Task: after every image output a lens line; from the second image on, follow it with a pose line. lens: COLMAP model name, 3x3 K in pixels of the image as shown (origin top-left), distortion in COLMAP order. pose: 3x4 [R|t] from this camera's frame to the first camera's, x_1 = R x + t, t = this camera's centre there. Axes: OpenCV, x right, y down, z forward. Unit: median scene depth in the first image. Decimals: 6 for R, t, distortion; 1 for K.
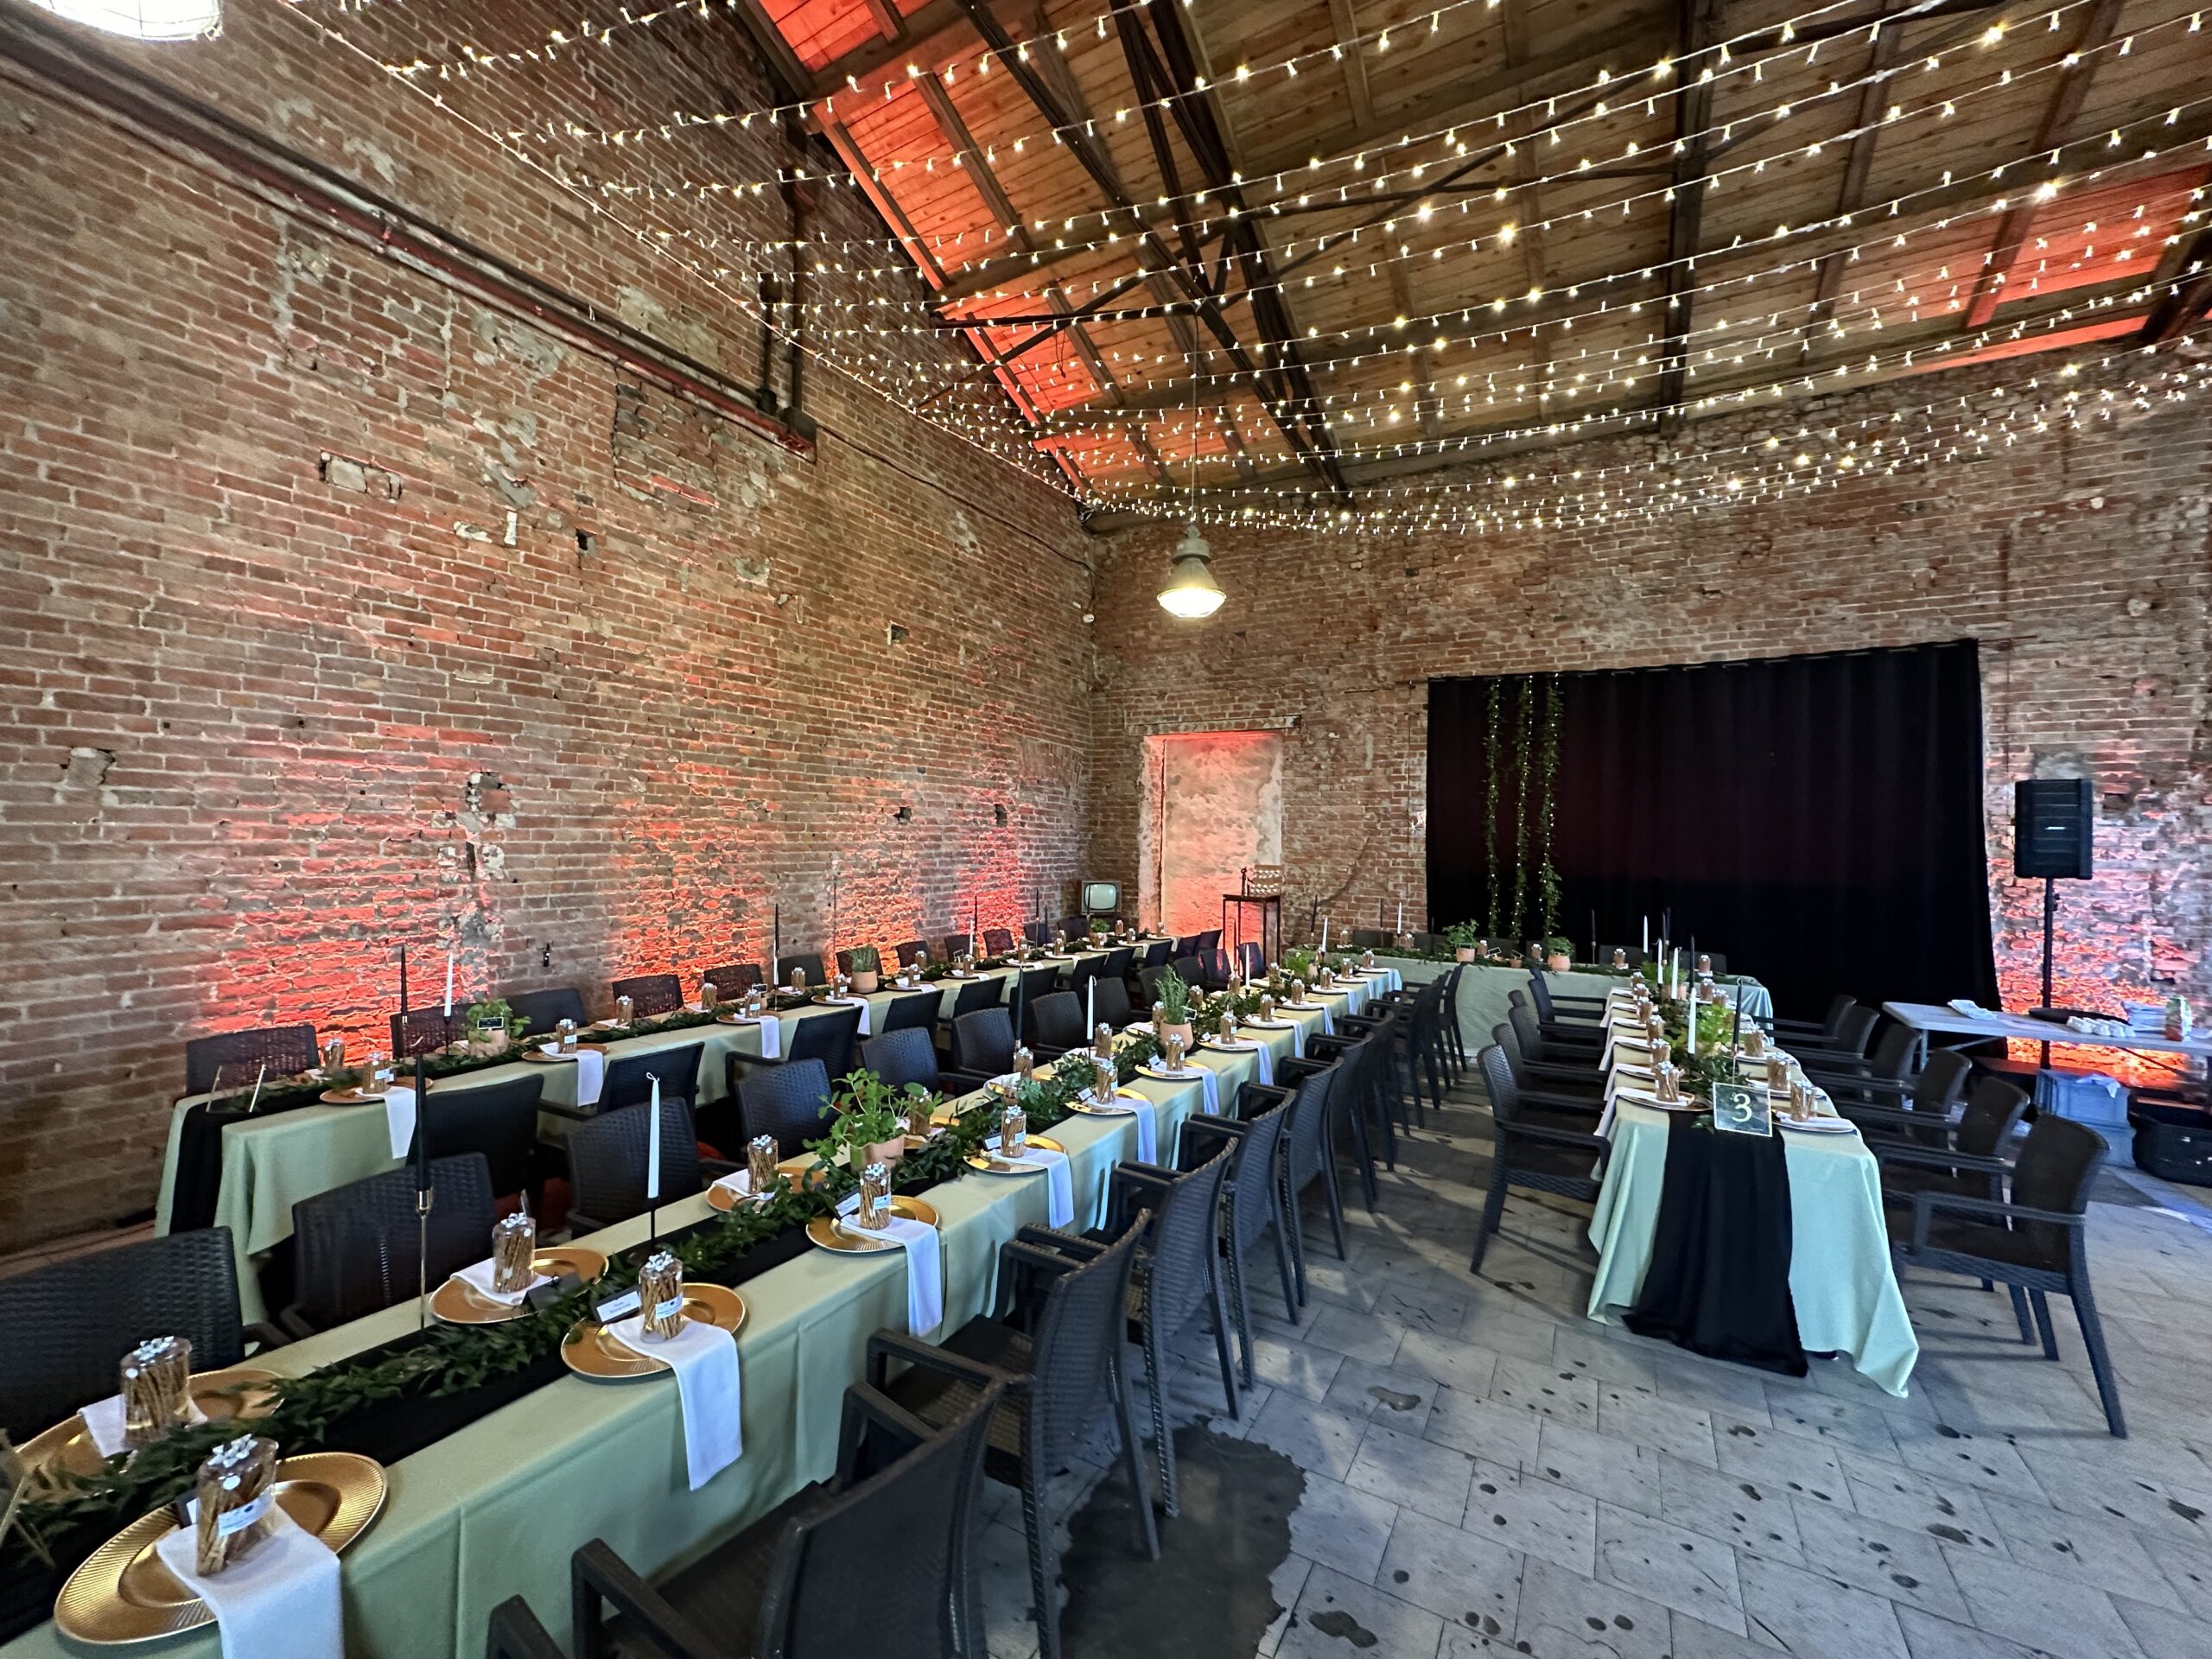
lens RADIAL K [[880.4, 0, 1104.7], [0, 880.4, 828.9], [0, 0, 1]] dist [0.000748, -0.000297]
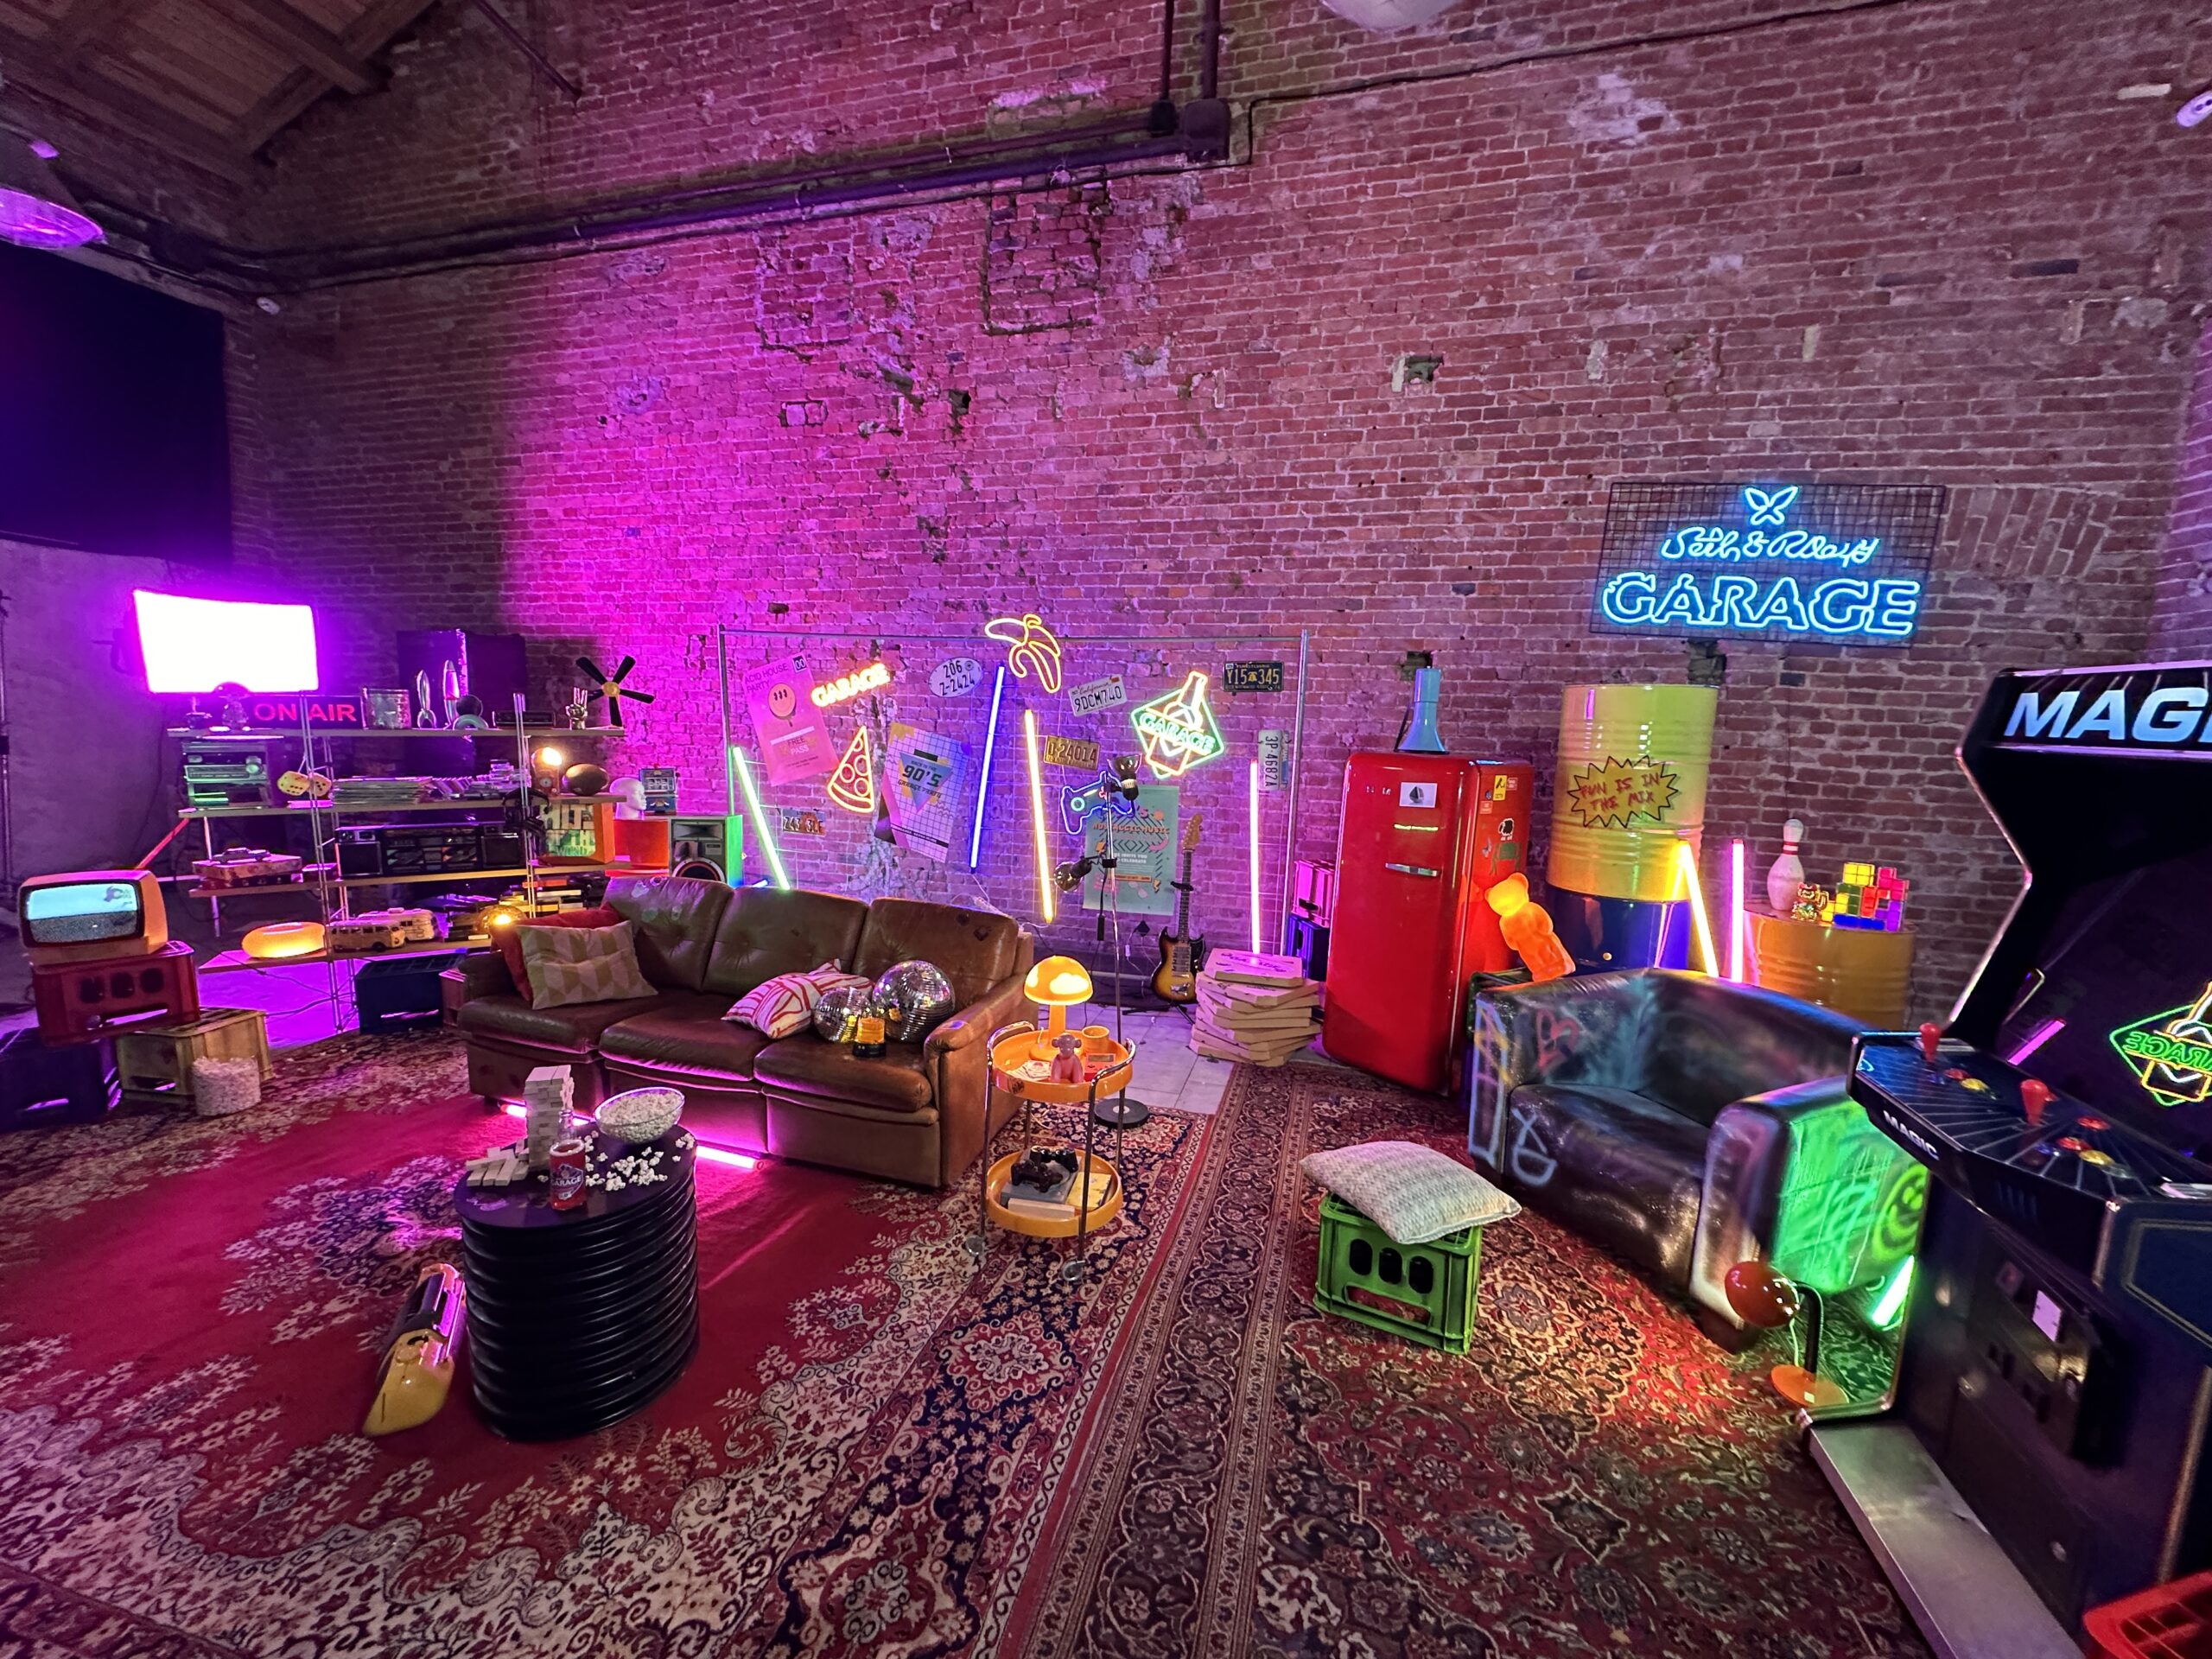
lens RADIAL K [[880.4, 0, 1104.5], [0, 880.4, 831.1], [0, 0, 1]] dist [0.000748, -0.000297]
pose [[0.249097, 0.119982, -0.961018, 0.393637], [-0.018483, 0.992704, 0.119148, 0.036841], [0.968302, -0.011917, 0.249498, 0.714489]]
